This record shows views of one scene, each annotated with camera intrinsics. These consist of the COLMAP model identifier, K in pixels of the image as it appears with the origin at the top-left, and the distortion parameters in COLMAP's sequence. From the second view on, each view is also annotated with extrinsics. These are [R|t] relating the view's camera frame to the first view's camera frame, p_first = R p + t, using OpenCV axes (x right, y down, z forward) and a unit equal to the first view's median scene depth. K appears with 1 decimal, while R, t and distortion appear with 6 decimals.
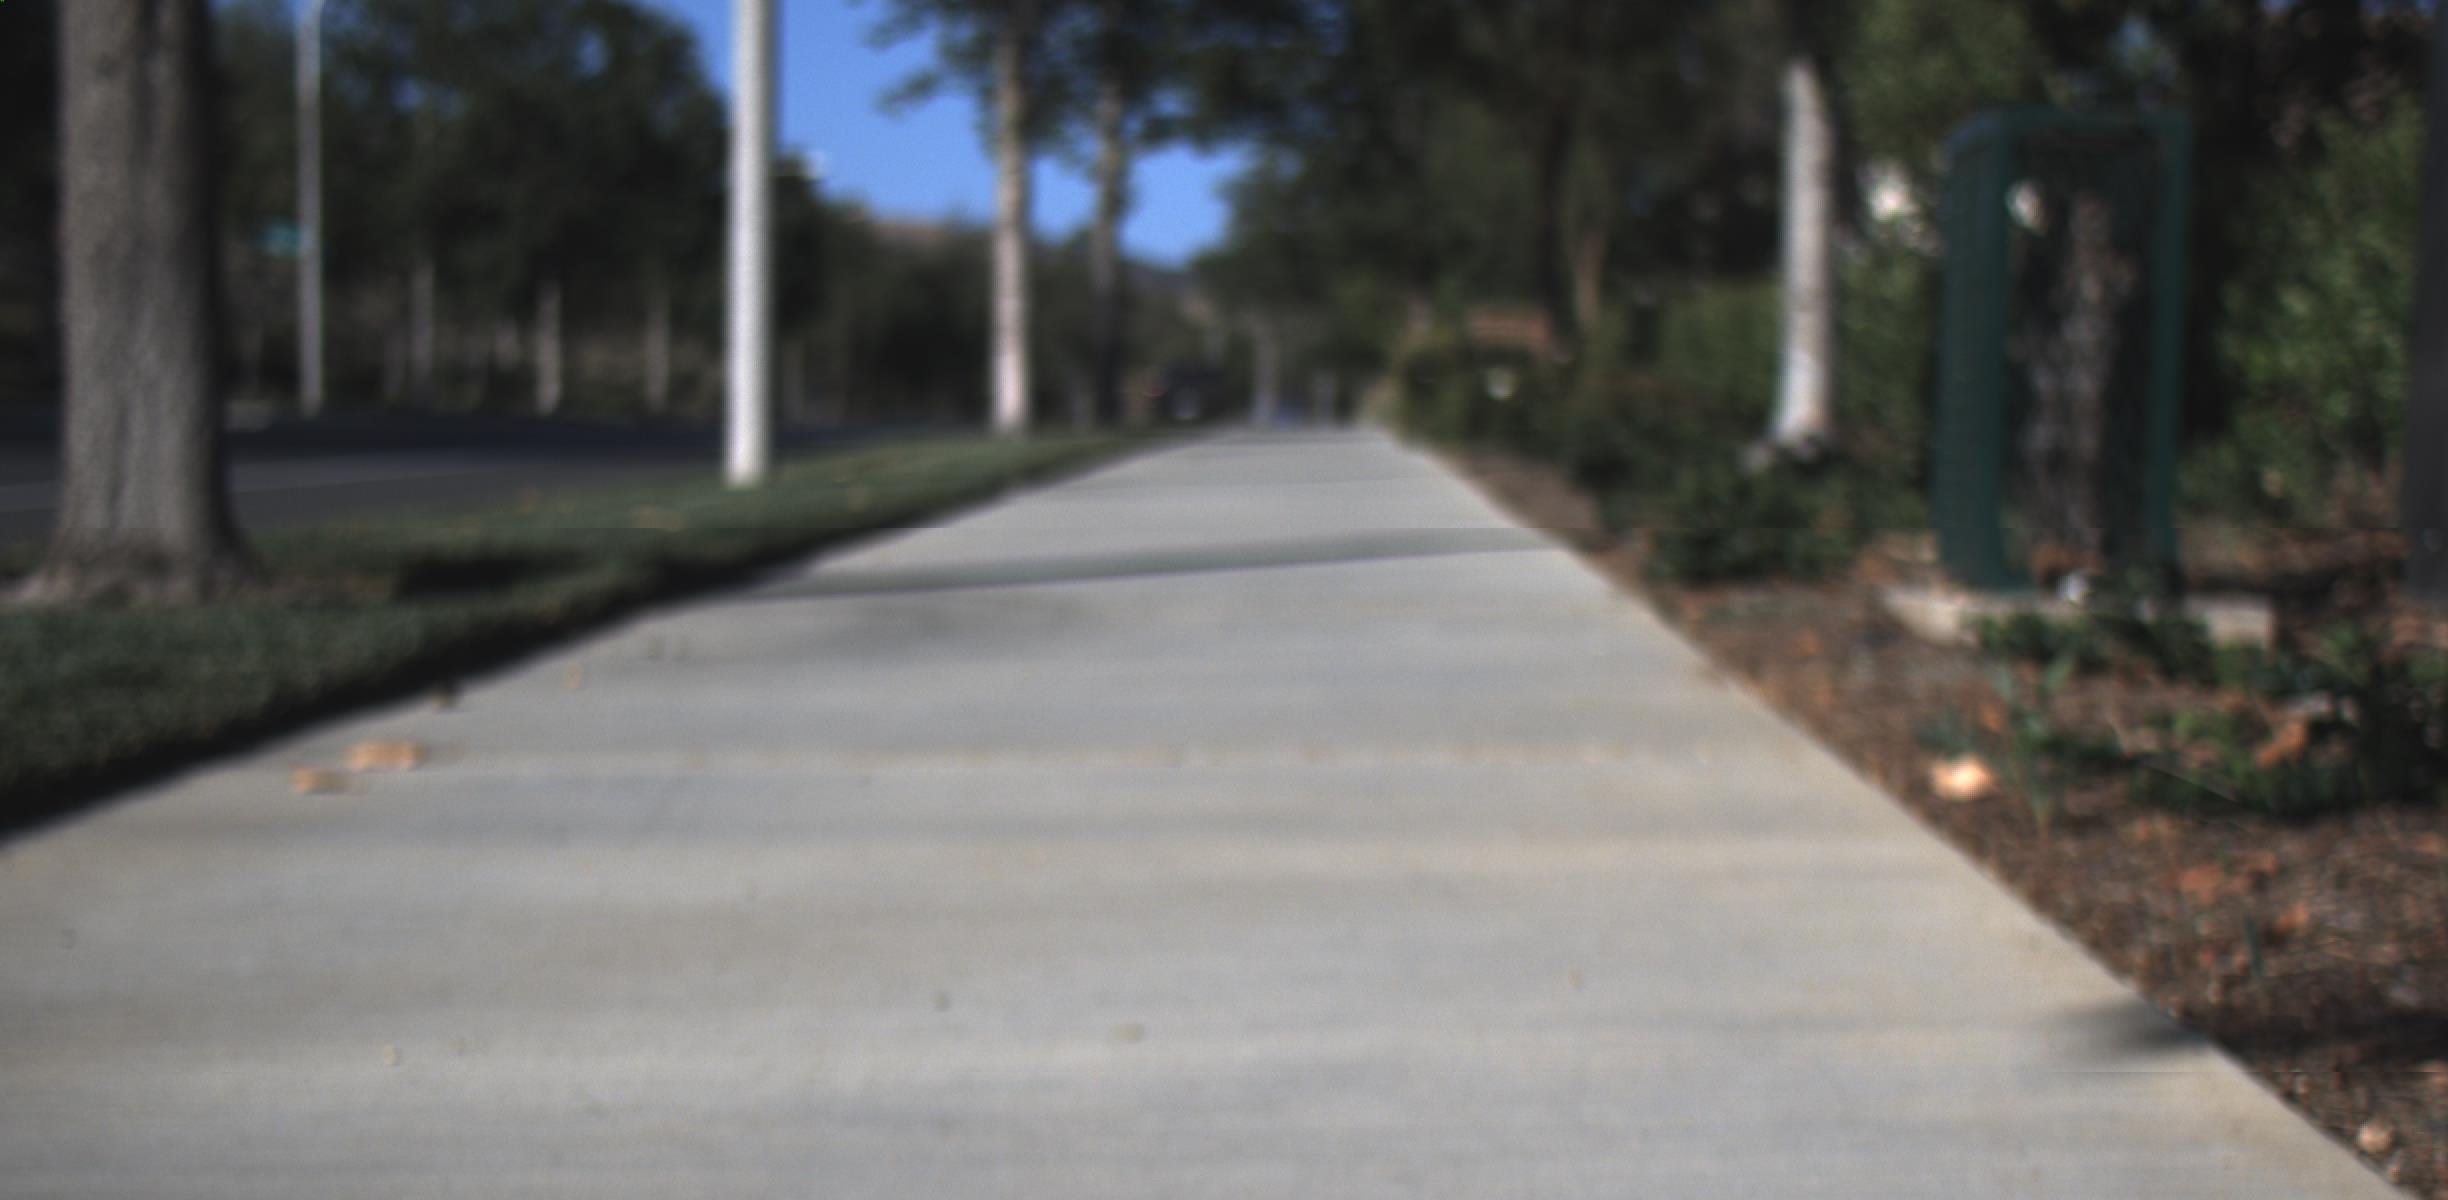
lens RADIAL K [[5774.1, 0, 1224.0], [0, 5774.1, 600.0], [0, 0, 1]] dist [-0.028422, 0.056293]
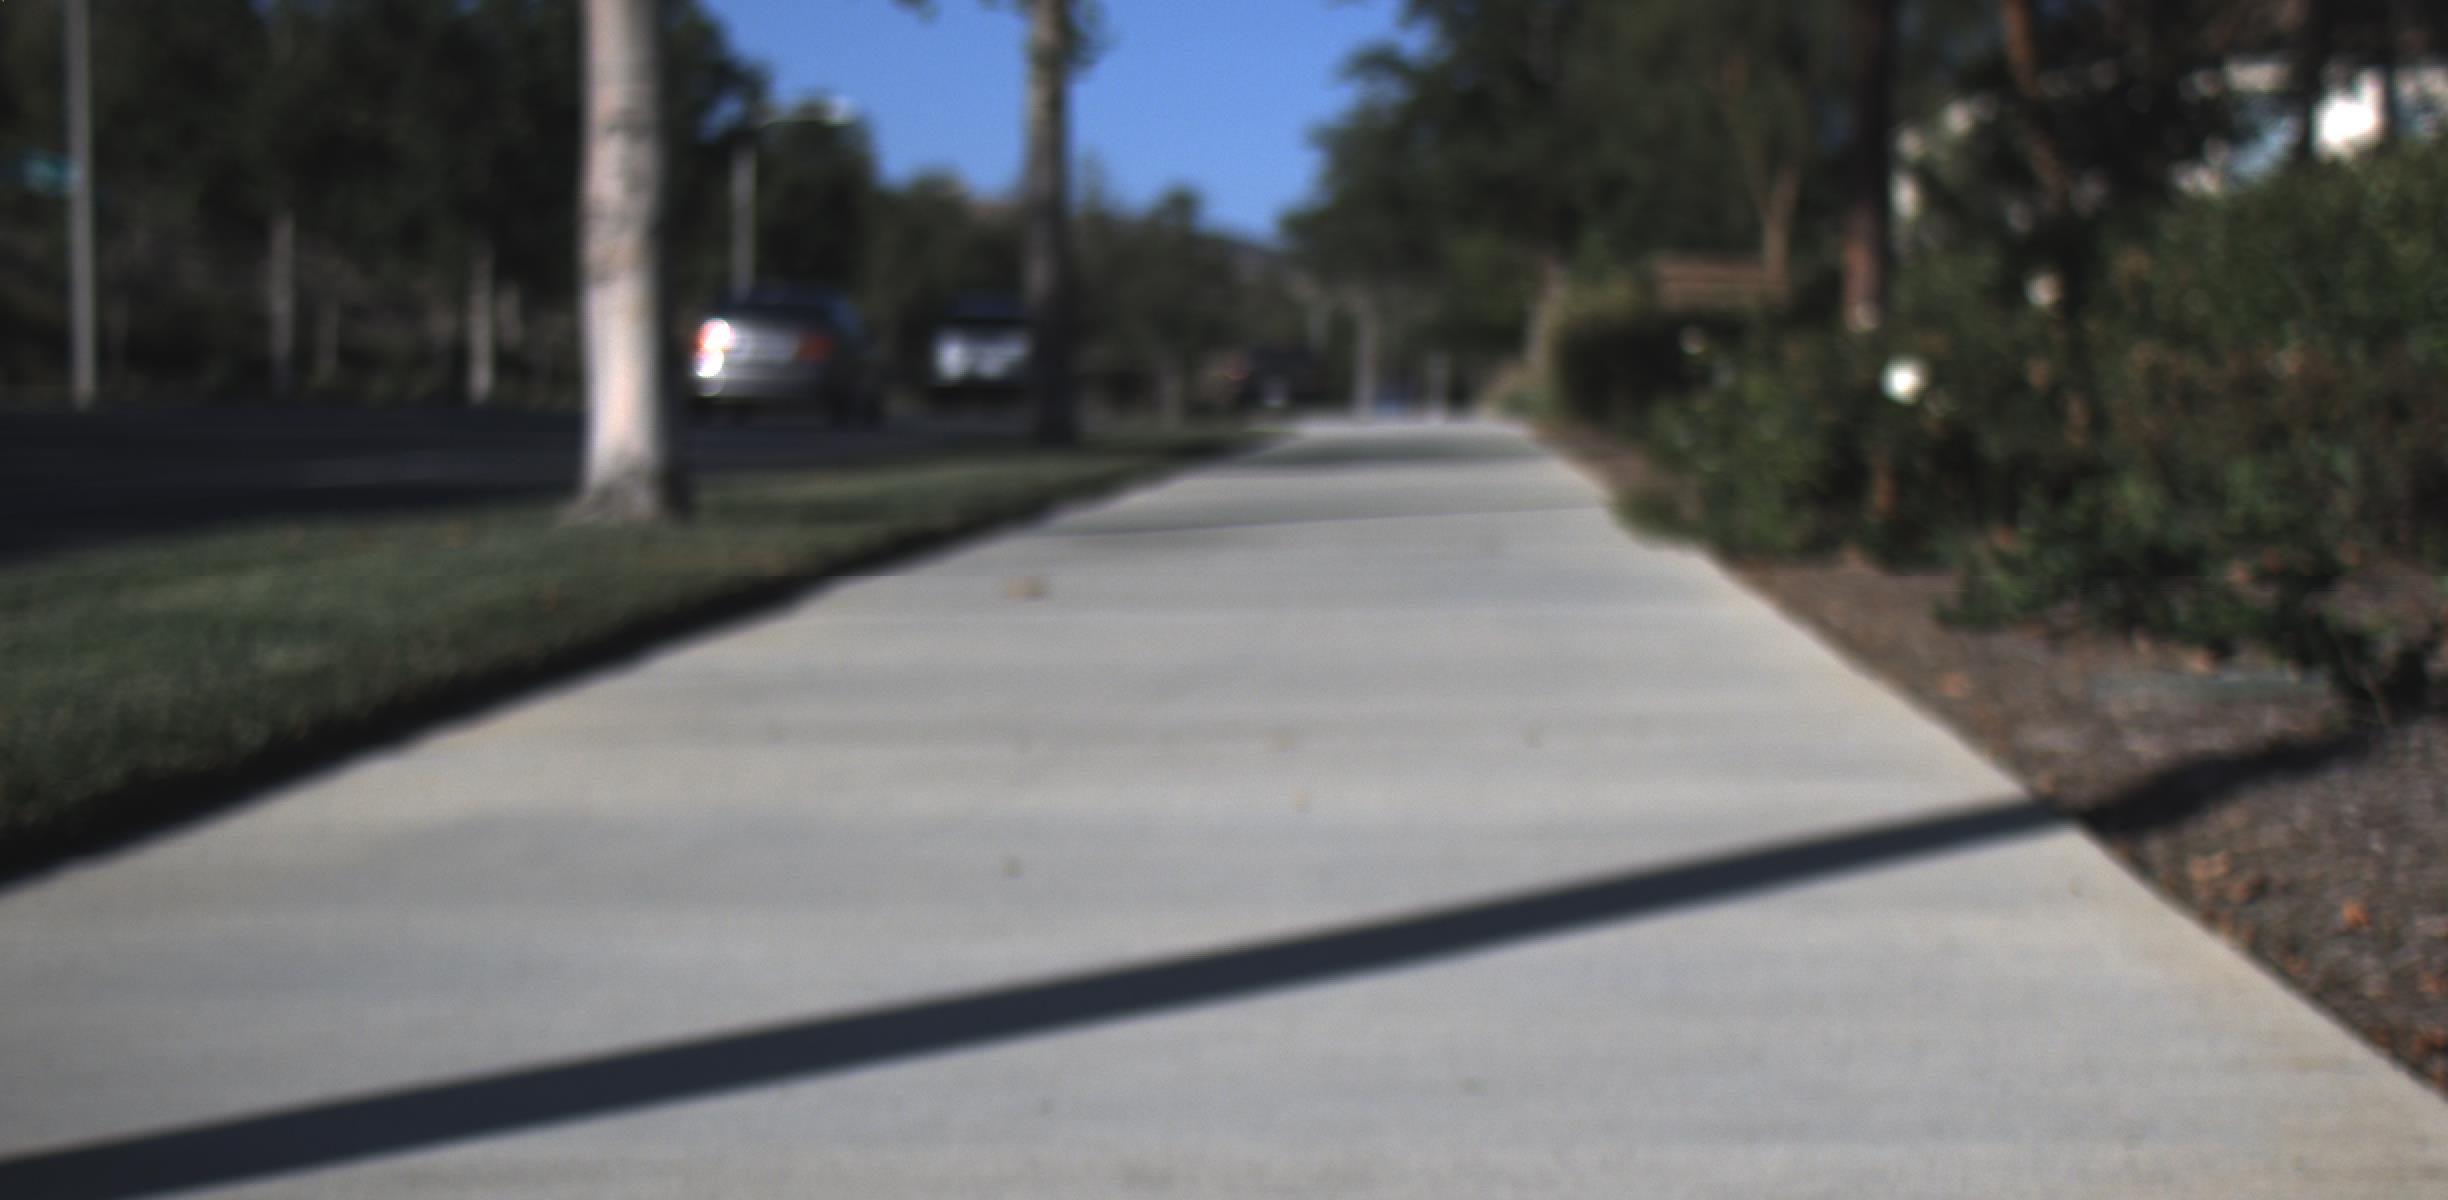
lens RADIAL K [[3327.8, 0, 1224.0], [0, 3327.8, 600.0], [0, 0, 1]] dist [0.010566, -0.027507]
pose [[0.998821, 0.004173, -0.048361, 0.011907], [-0.002584, 0.999456, 0.032879, -0.023217], [0.048472, -0.032715, 0.998289, 0.614916]]
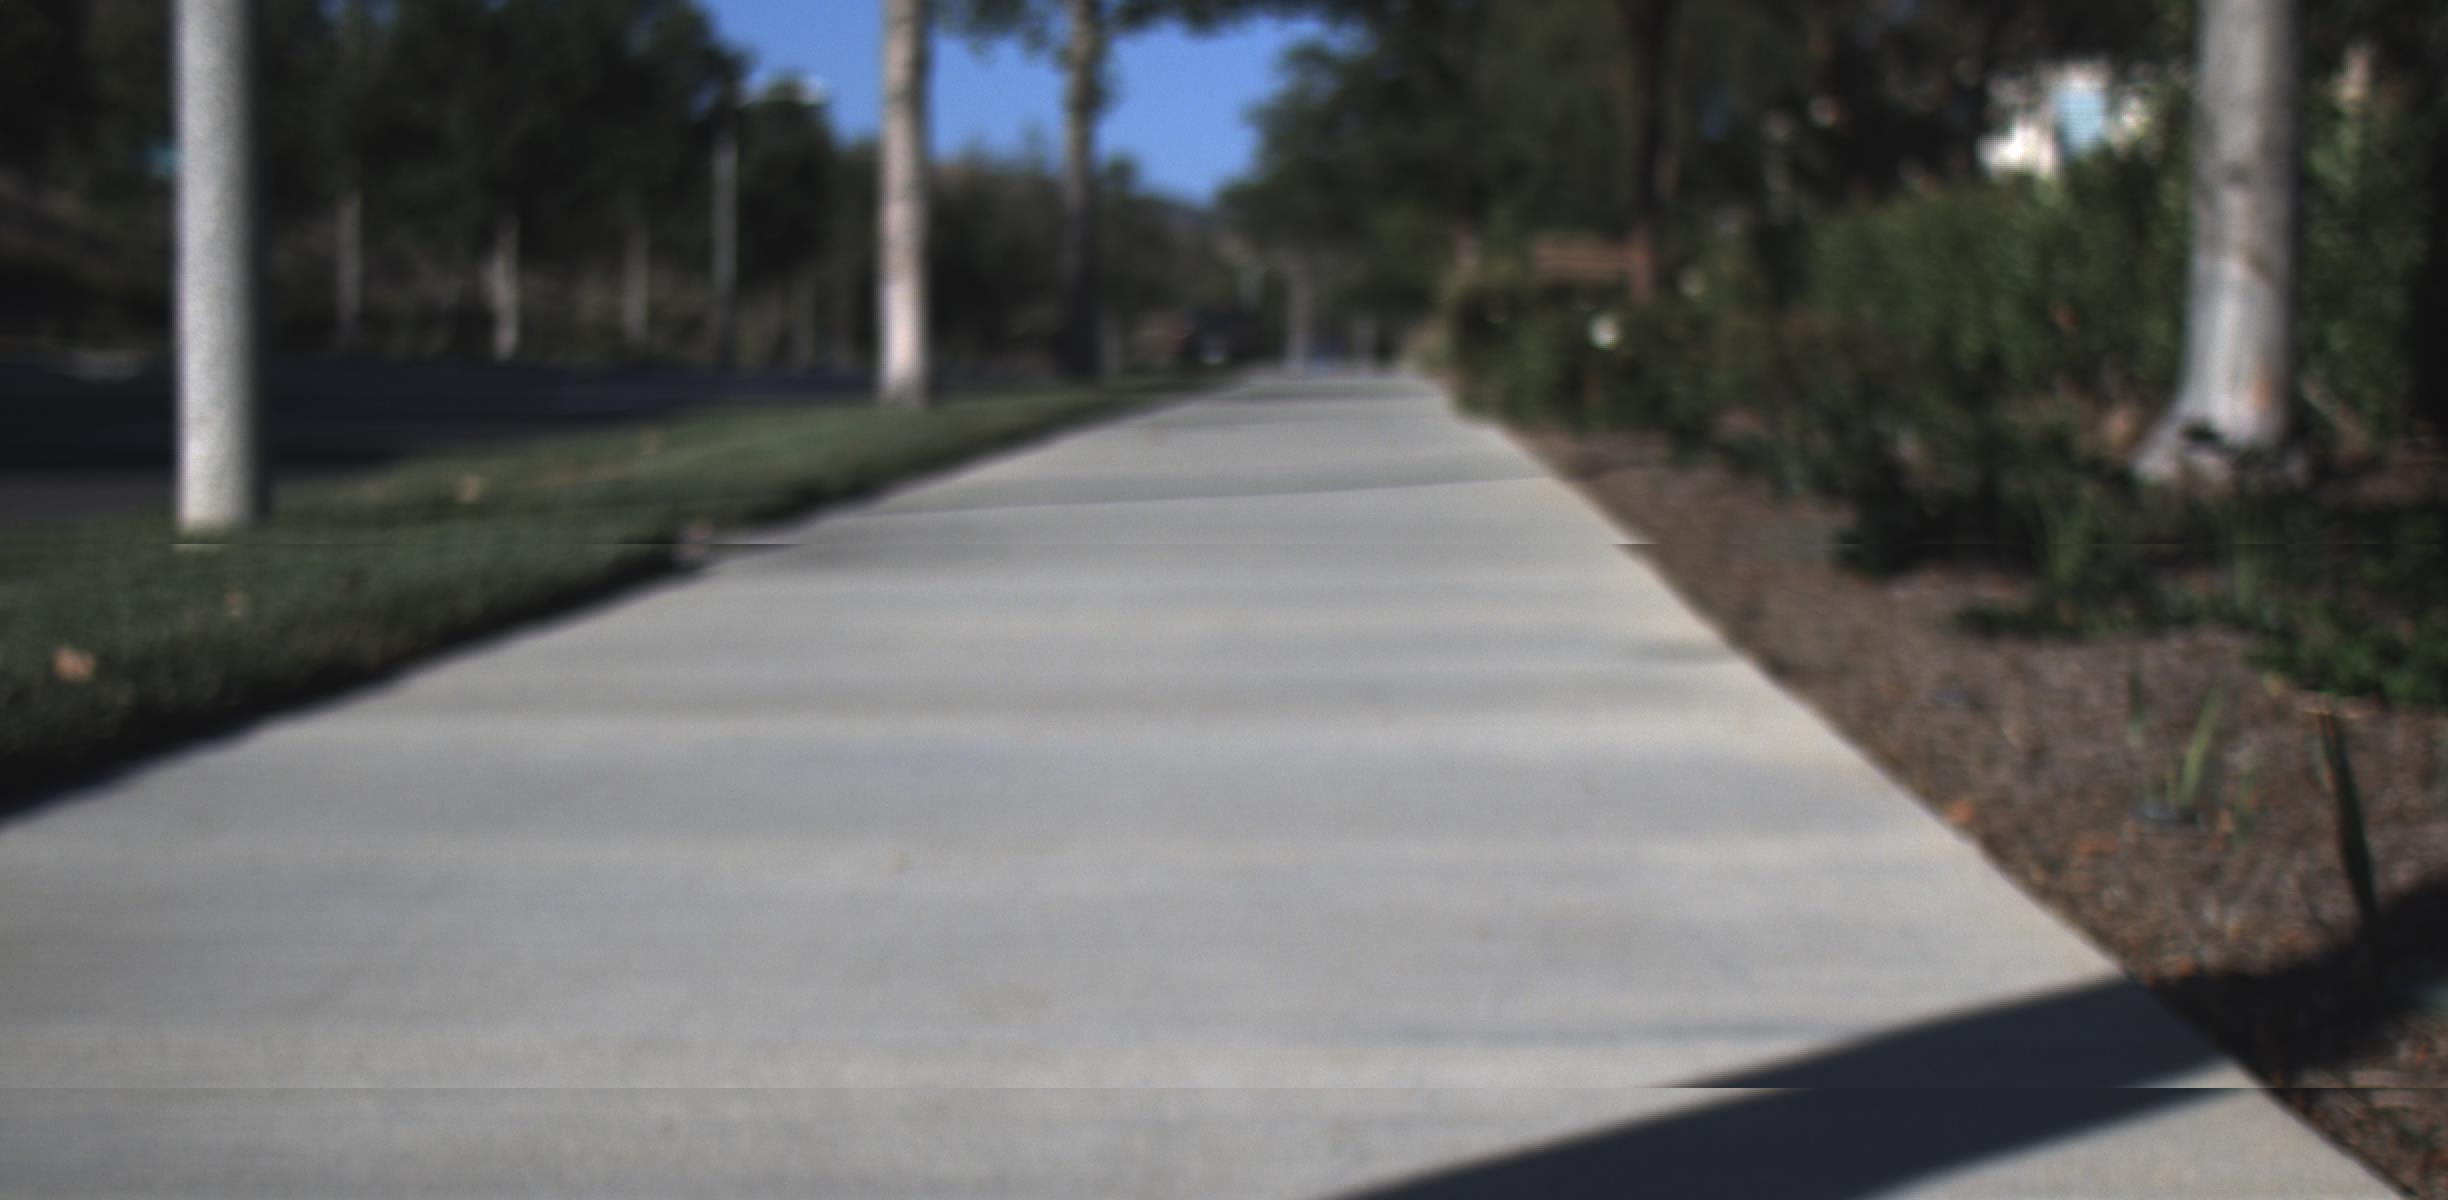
lens RADIAL K [[4232.5, 0, 1224.0], [0, 4232.5, 600.0], [0, 0, 1]] dist [-0.021756, -0.012913]
pose [[0.999834, 0.001914, -0.018092, 0.009001], [-0.001417, 0.999623, 0.027427, -0.014755], [0.018138, -0.027397, 0.999460, 0.386902]]
